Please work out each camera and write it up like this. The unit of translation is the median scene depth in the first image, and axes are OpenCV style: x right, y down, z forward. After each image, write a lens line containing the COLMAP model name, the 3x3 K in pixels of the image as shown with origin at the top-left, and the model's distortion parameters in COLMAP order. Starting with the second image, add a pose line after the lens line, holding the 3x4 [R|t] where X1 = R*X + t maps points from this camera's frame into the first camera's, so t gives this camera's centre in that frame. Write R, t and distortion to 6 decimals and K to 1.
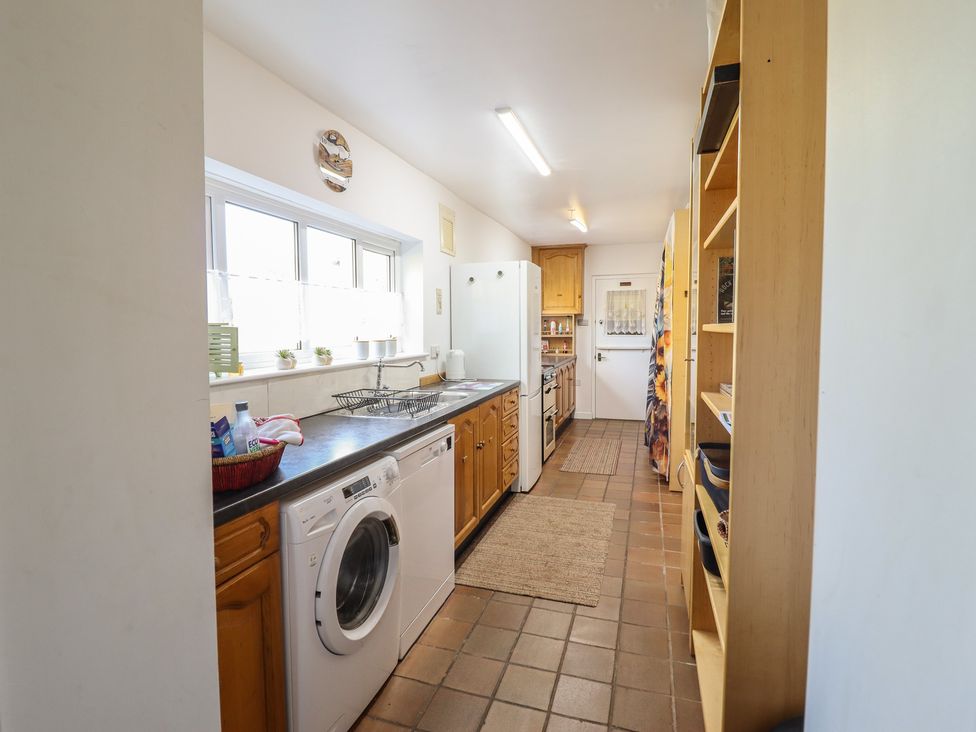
lens RADIAL K [[503.5, 0, 489.0], [0, 503.5, 355.2], [0, 0, 1]] dist [0.002894, -0.014808]
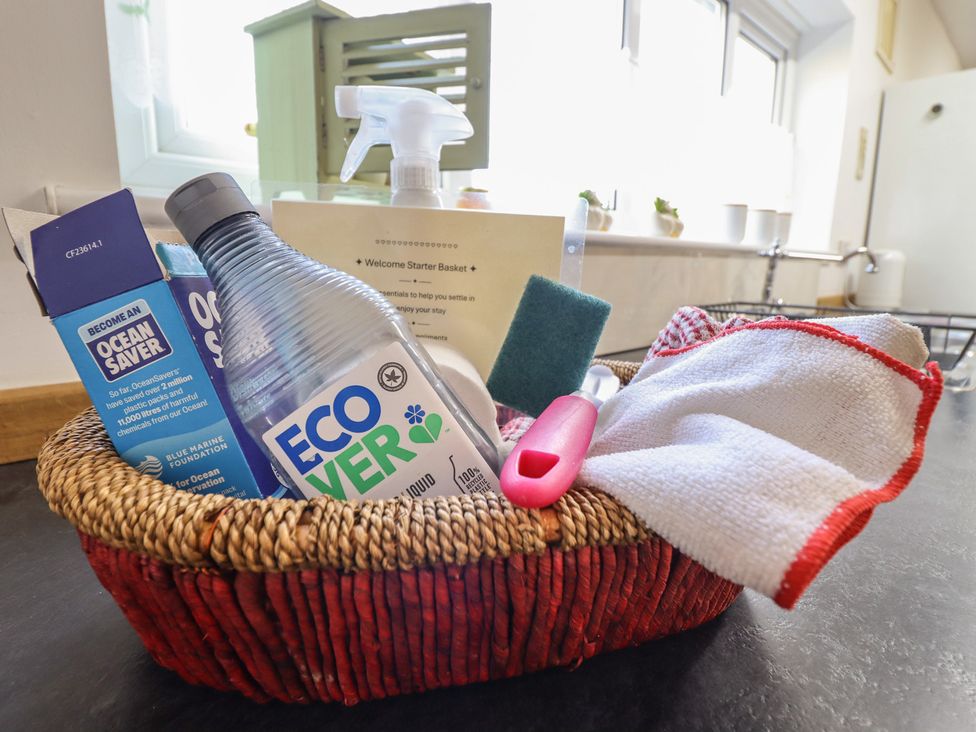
lens RADIAL K [[503.5, 0, 489.0], [0, 503.5, 355.2], [0, 0, 1]] dist [0.002894, -0.014808]
pose [[0.860169, 0.094010, -0.501271, -0.201287], [-0.037104, 0.991795, 0.122336, 0.065031], [0.508658, -0.086631, 0.856599, 0.464113]]
